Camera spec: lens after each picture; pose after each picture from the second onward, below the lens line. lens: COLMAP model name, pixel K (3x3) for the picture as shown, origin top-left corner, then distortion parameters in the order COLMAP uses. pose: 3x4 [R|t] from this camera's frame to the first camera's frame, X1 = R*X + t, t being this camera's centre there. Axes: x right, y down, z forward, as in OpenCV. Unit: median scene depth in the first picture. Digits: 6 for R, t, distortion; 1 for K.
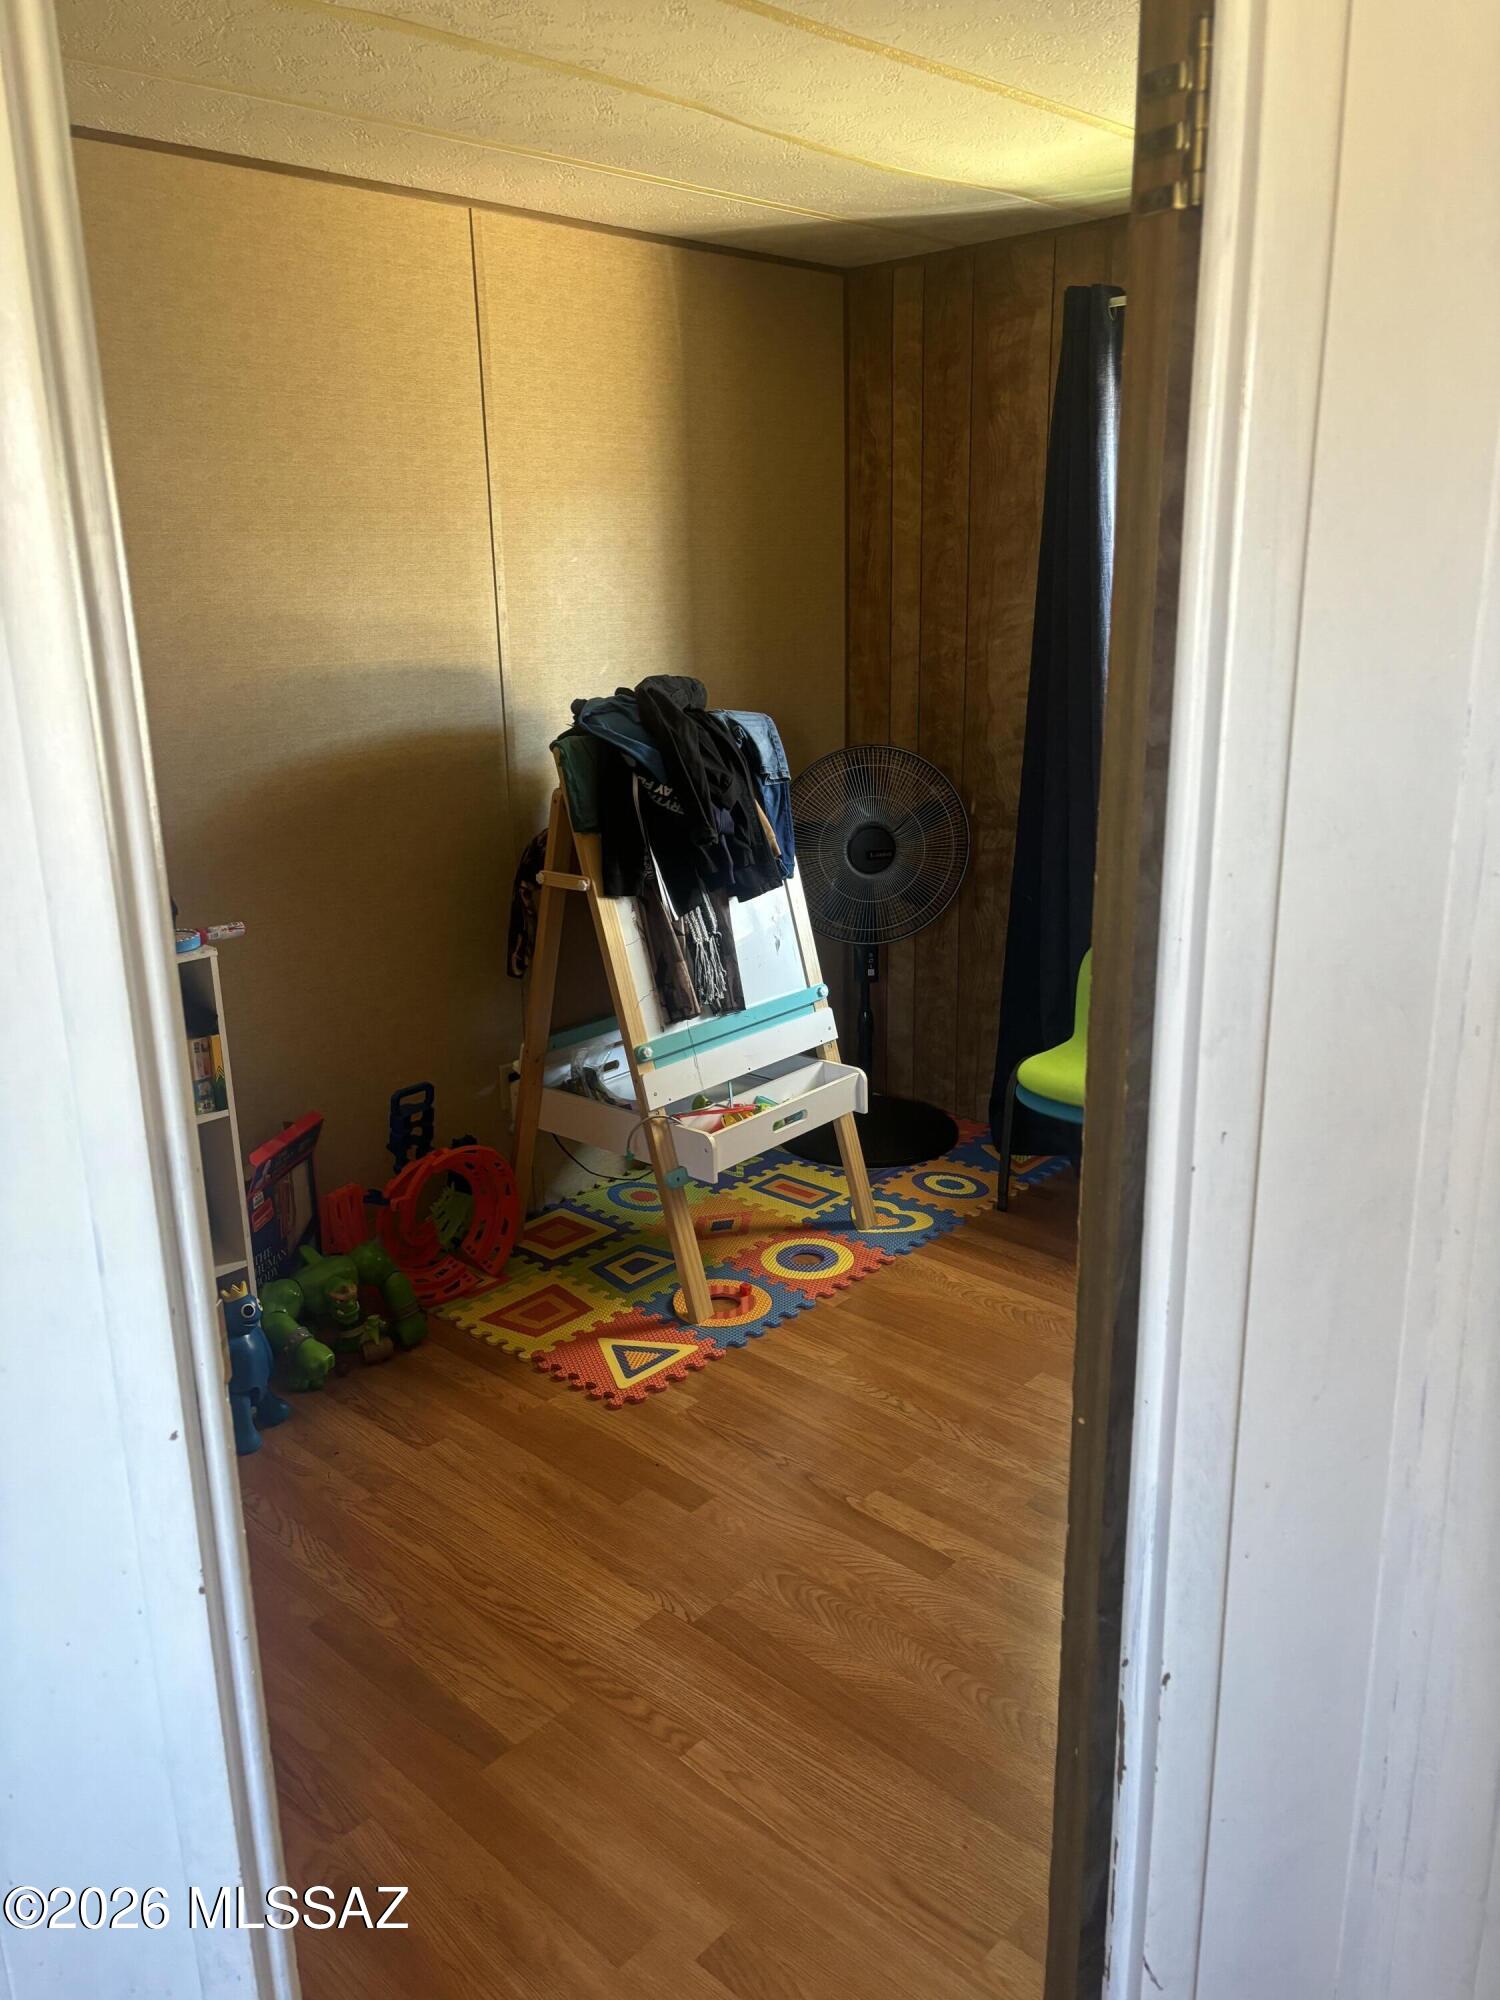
lens RADIAL K [[1507.1, 0, 763.4], [0, 1507.1, 993.4], [0, 0, 1]] dist [0.050305, -0.044972]
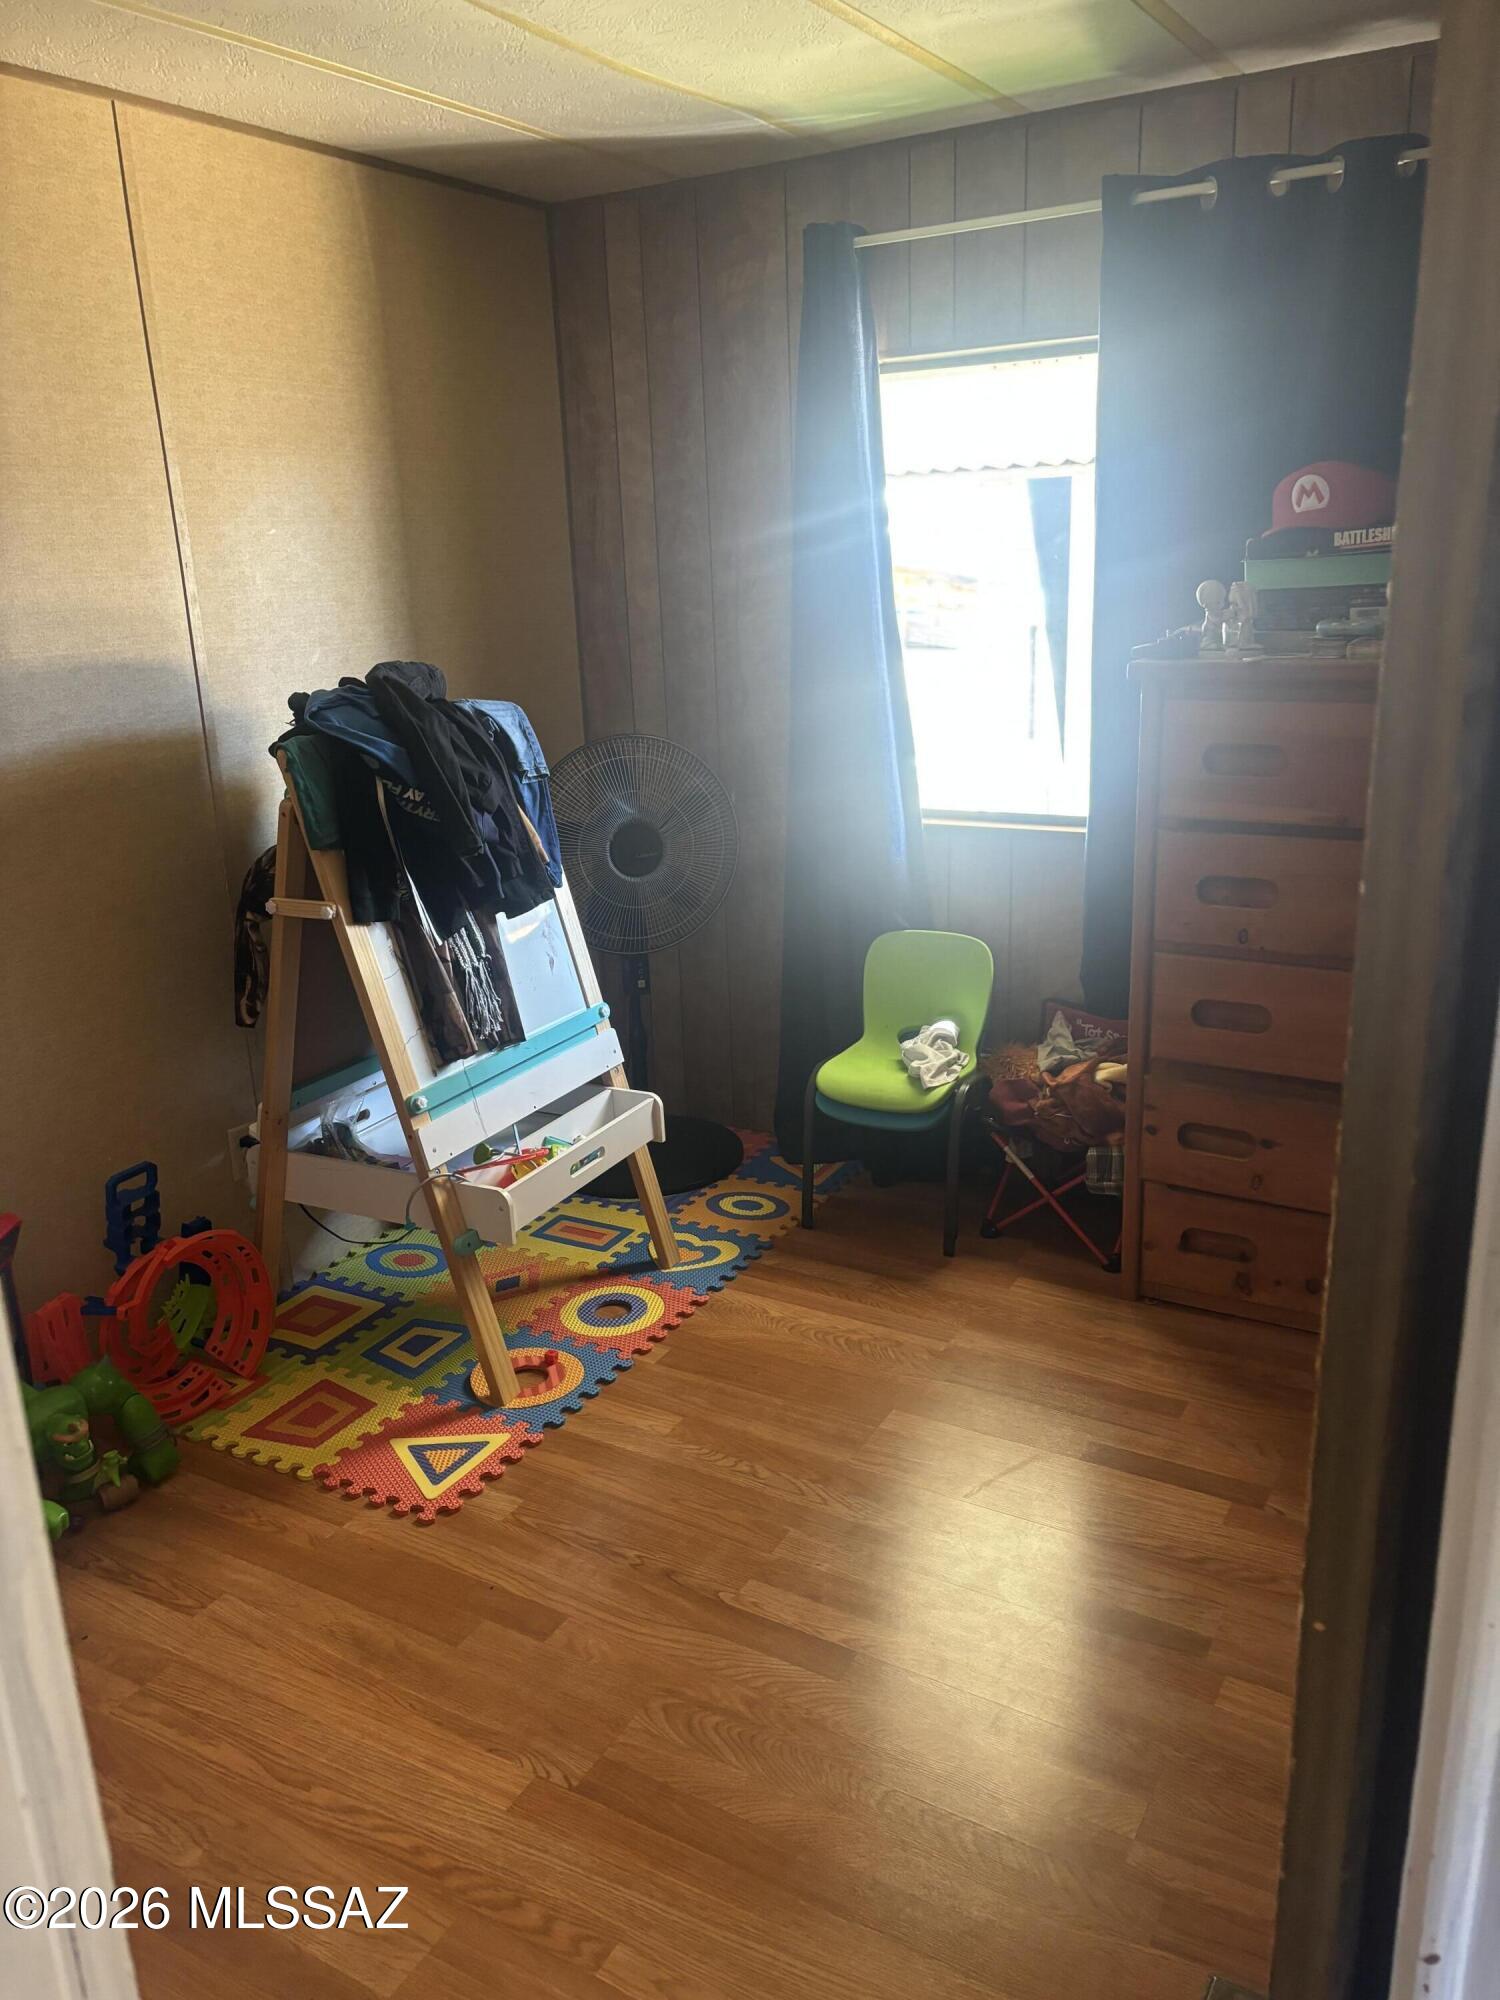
lens RADIAL K [[1507.1, 0, 739.9], [0, 1507.1, 1009.2], [0, 0, 1]] dist [0.050305, -0.044972]
pose [[0.977343, -0.085997, 0.193402, -0.058980], [0.083836, 0.996292, 0.019346, -0.014022], [-0.194349, -0.002693, 0.980929, 0.116970]]
